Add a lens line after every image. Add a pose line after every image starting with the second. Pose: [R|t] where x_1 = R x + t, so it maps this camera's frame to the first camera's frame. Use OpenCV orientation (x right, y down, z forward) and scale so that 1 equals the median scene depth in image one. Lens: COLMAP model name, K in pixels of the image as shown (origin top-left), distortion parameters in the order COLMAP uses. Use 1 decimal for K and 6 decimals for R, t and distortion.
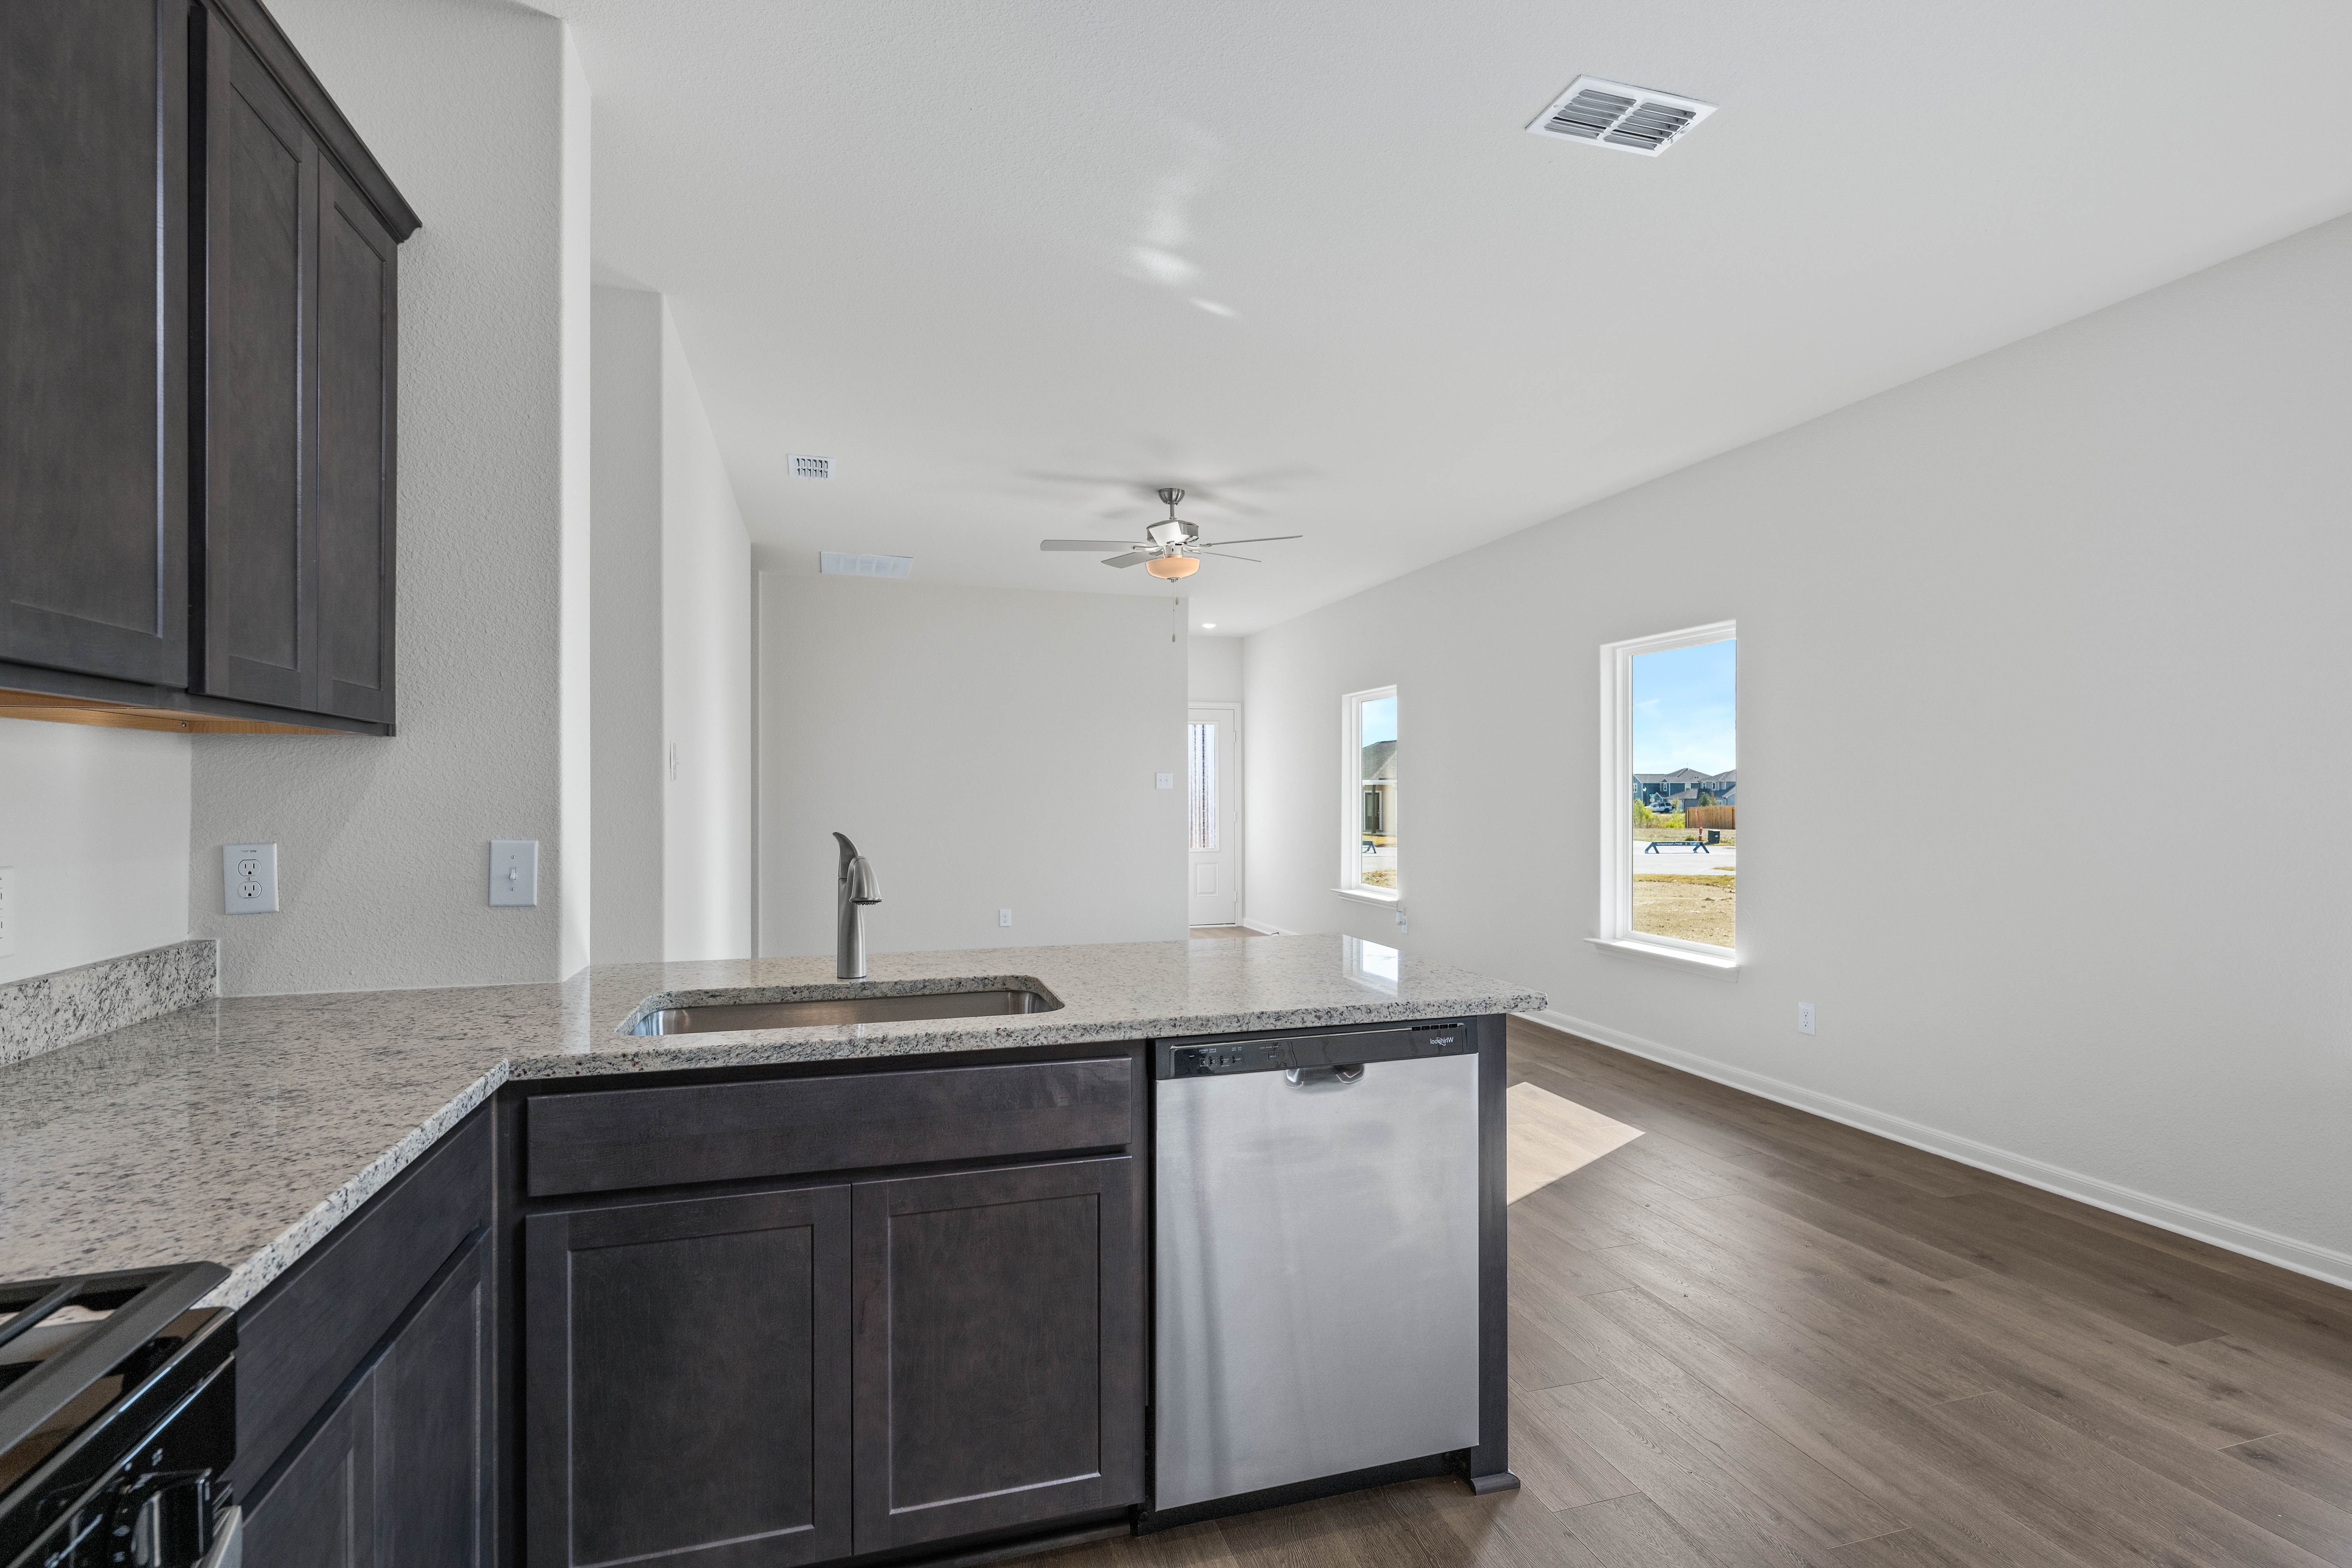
lens RADIAL K [[1123.6, 0, 1180.4], [0, 1123.6, 781.2], [0, 0, 1]] dist [-0.001047, -0.000207]
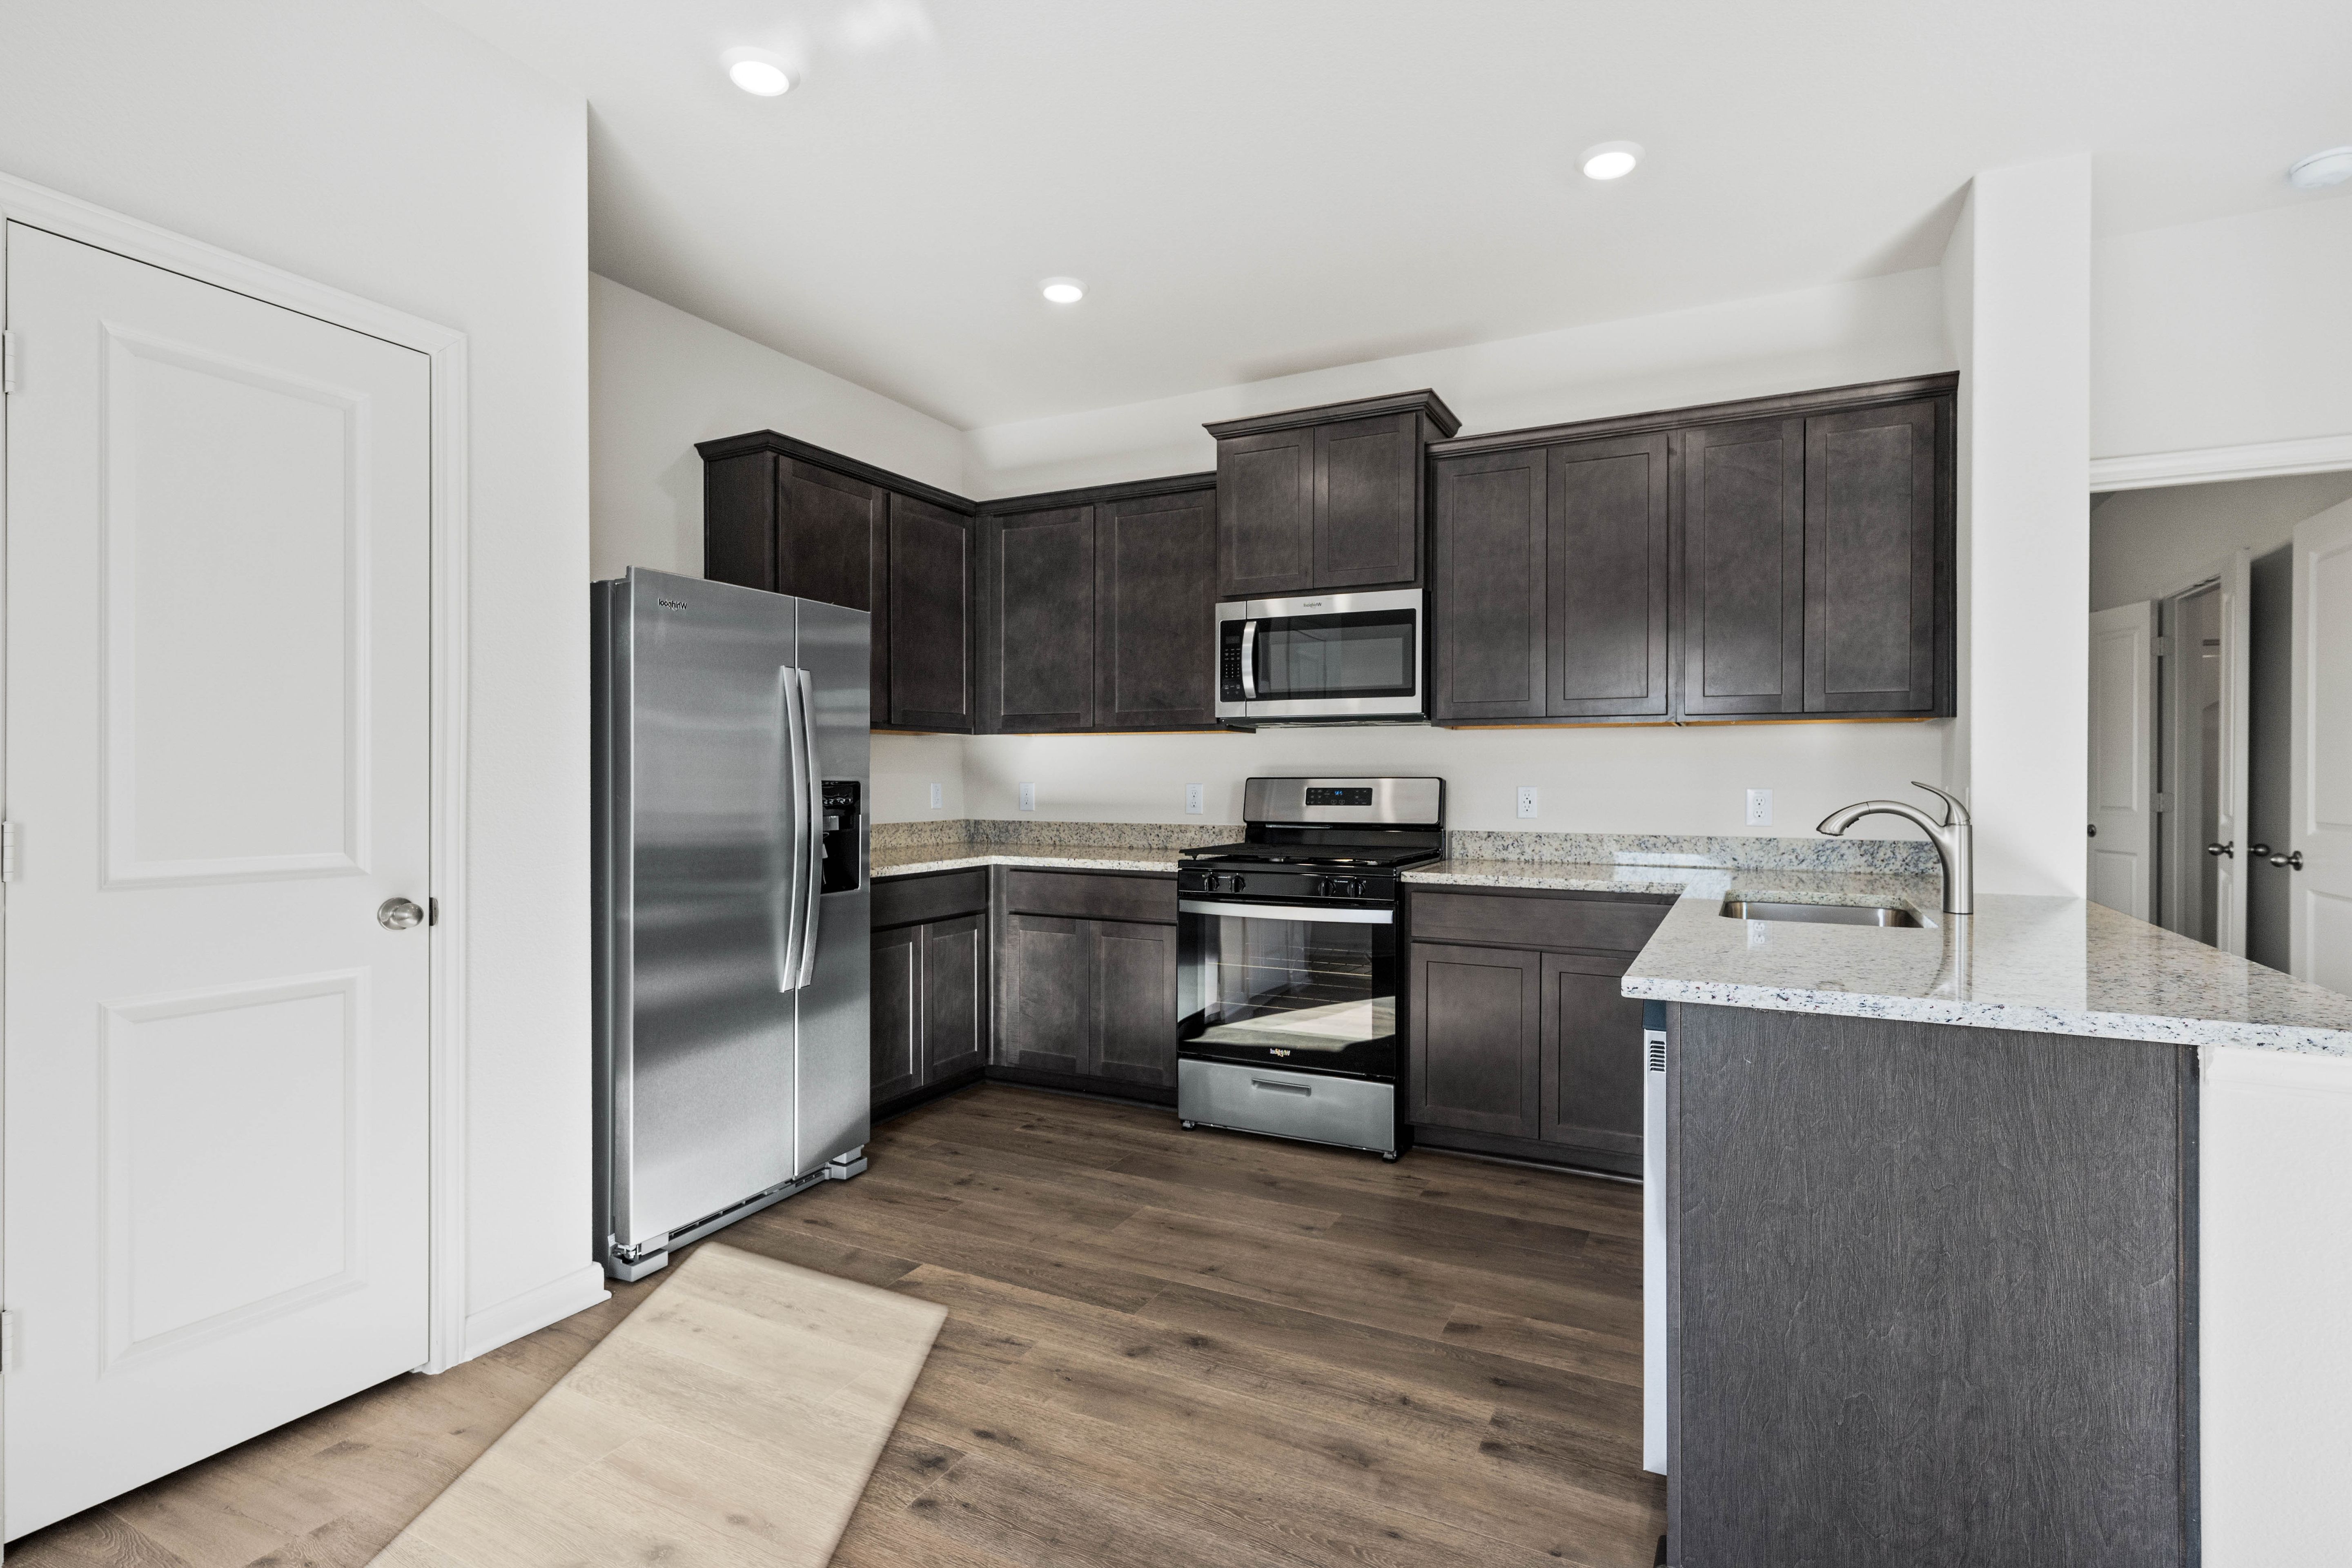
lens RADIAL K [[1123.6, 0, 1191.5], [0, 1123.6, 786.2], [0, 0, 1]] dist [-0.001047, -0.000207]
pose [[-0.687959, 0.006507, -0.725721, 1.244243], [0.005925, 0.999977, 0.003350, 0.046799], [0.725726, -0.001995, -0.687981, 1.450924]]
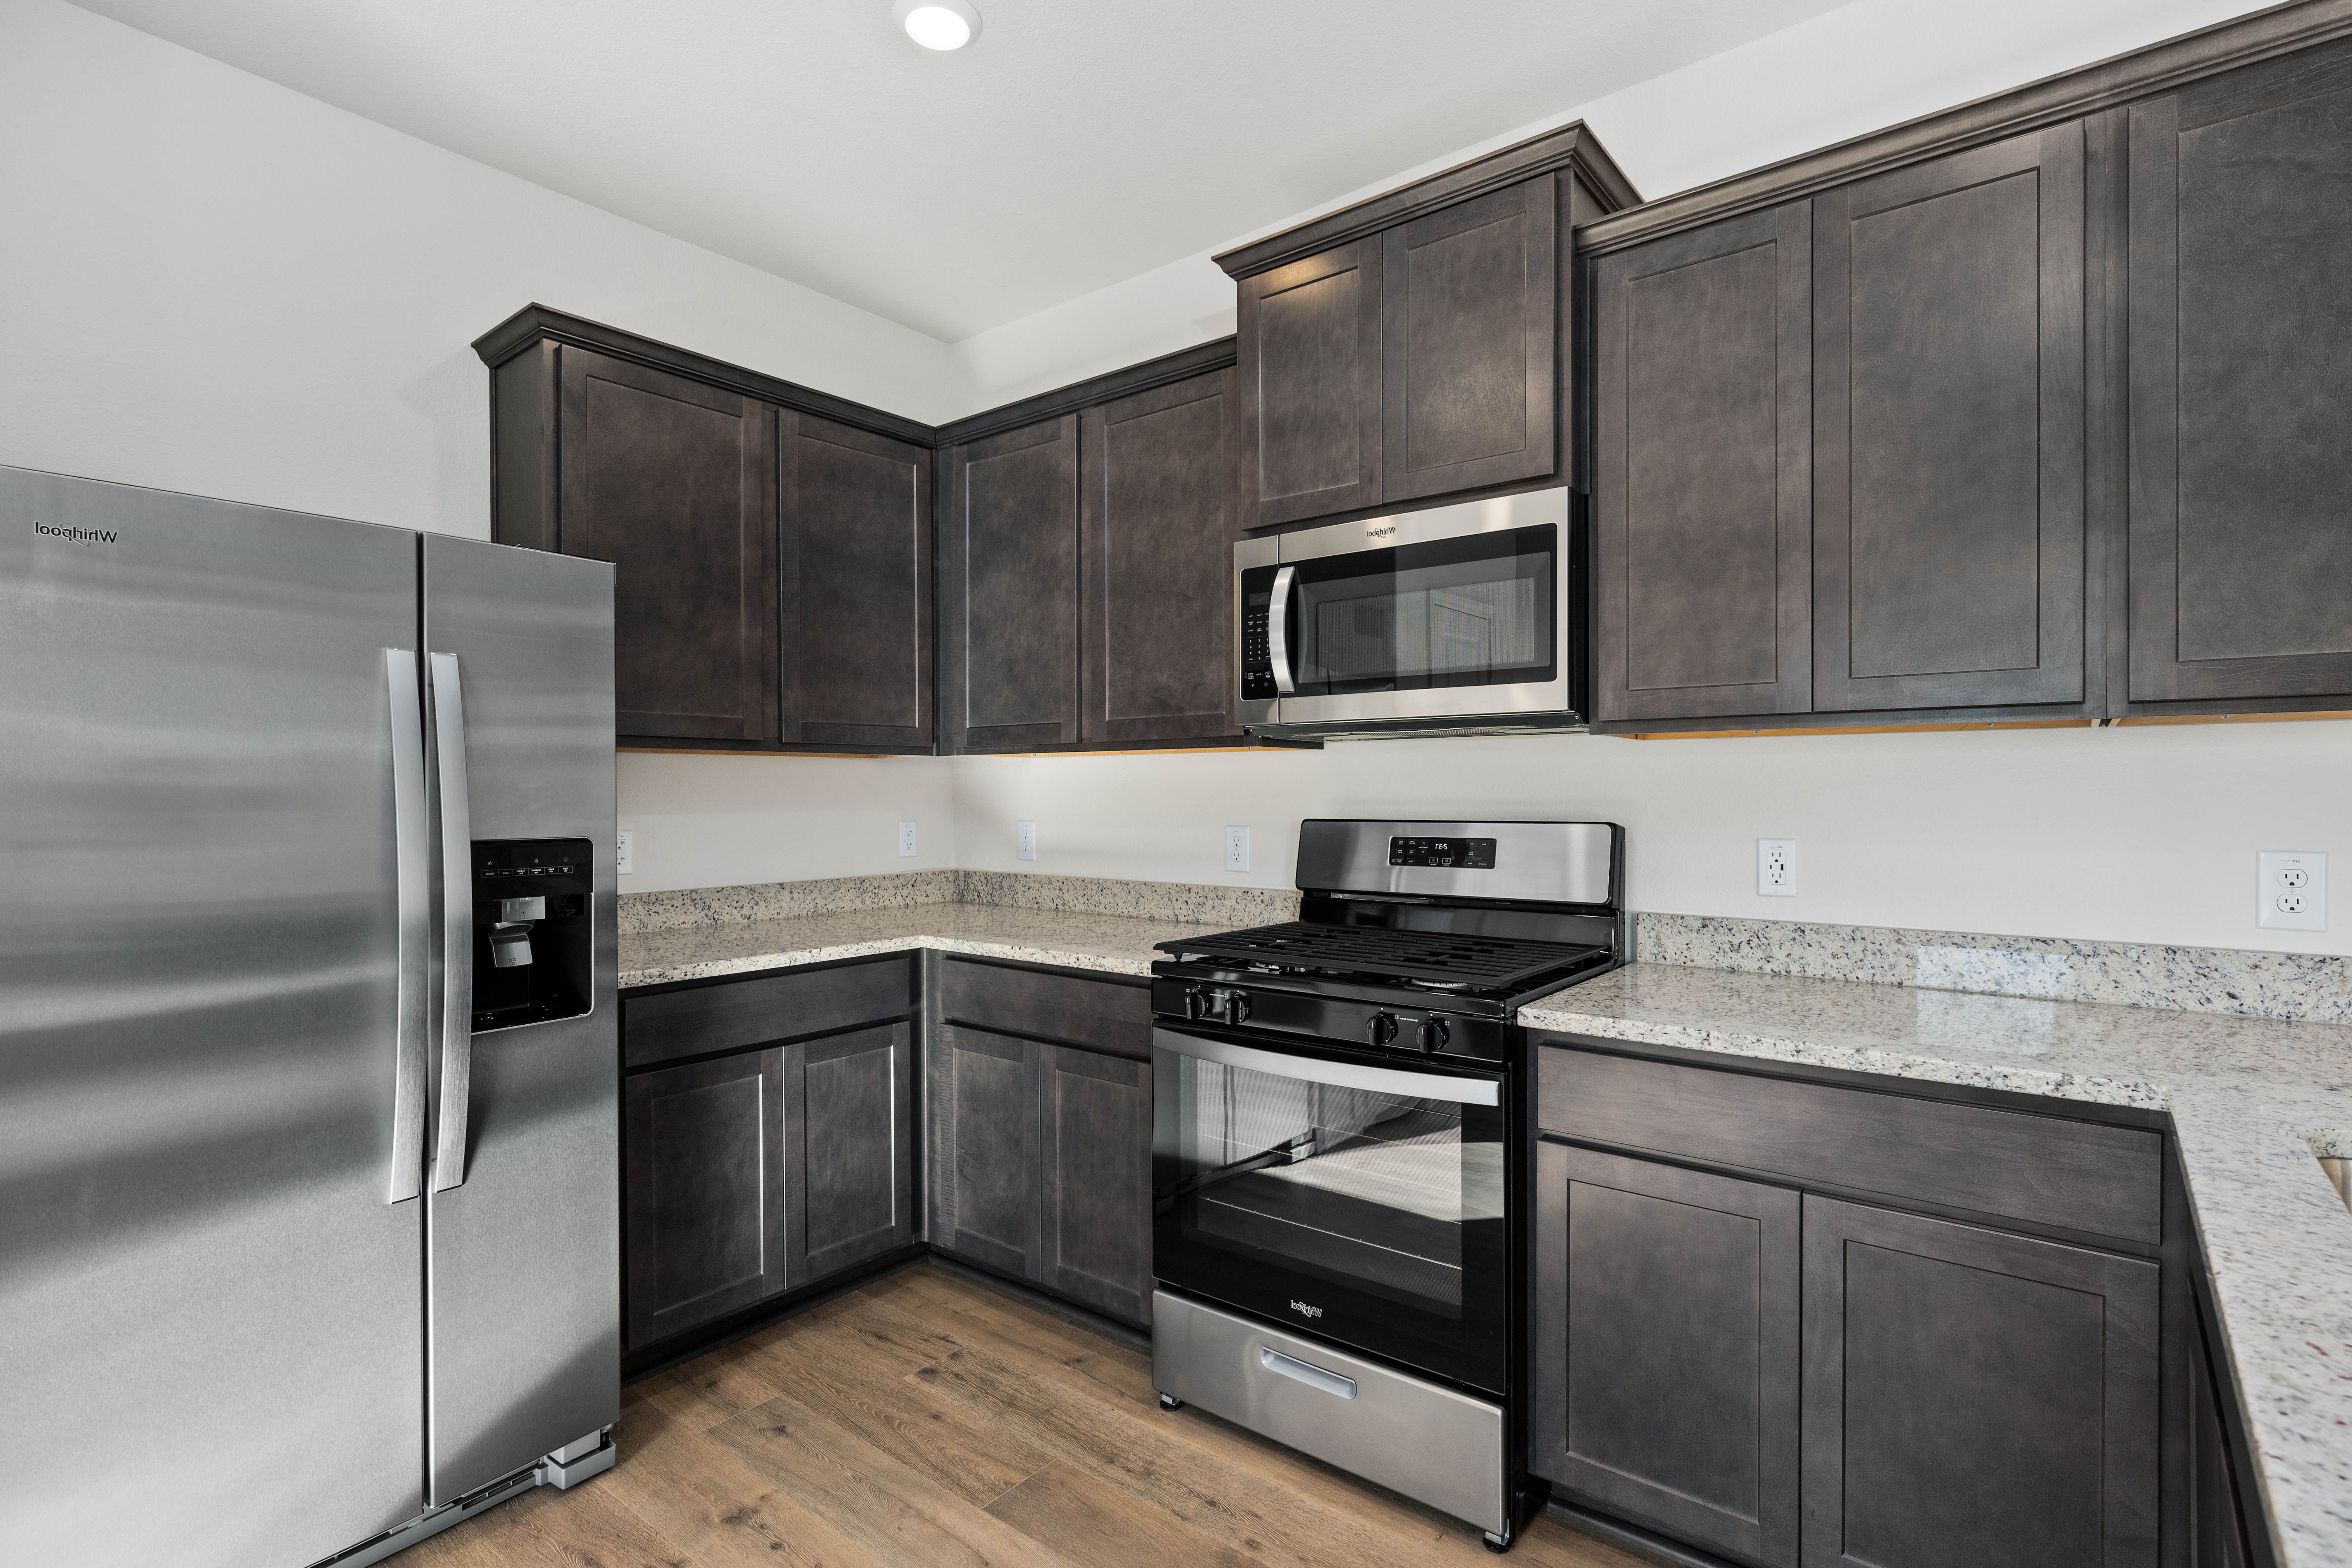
lens RADIAL K [[1123.6, 0, 1190.2], [0, 1123.6, 798.0], [0, 0, 1]] dist [-0.001047, -0.000207]
pose [[-0.820510, 0.007713, -0.571581, 0.446693], [0.009517, 0.999955, -0.000168, 0.008764], [0.571554, -0.005578, -0.820546, 1.067498]]
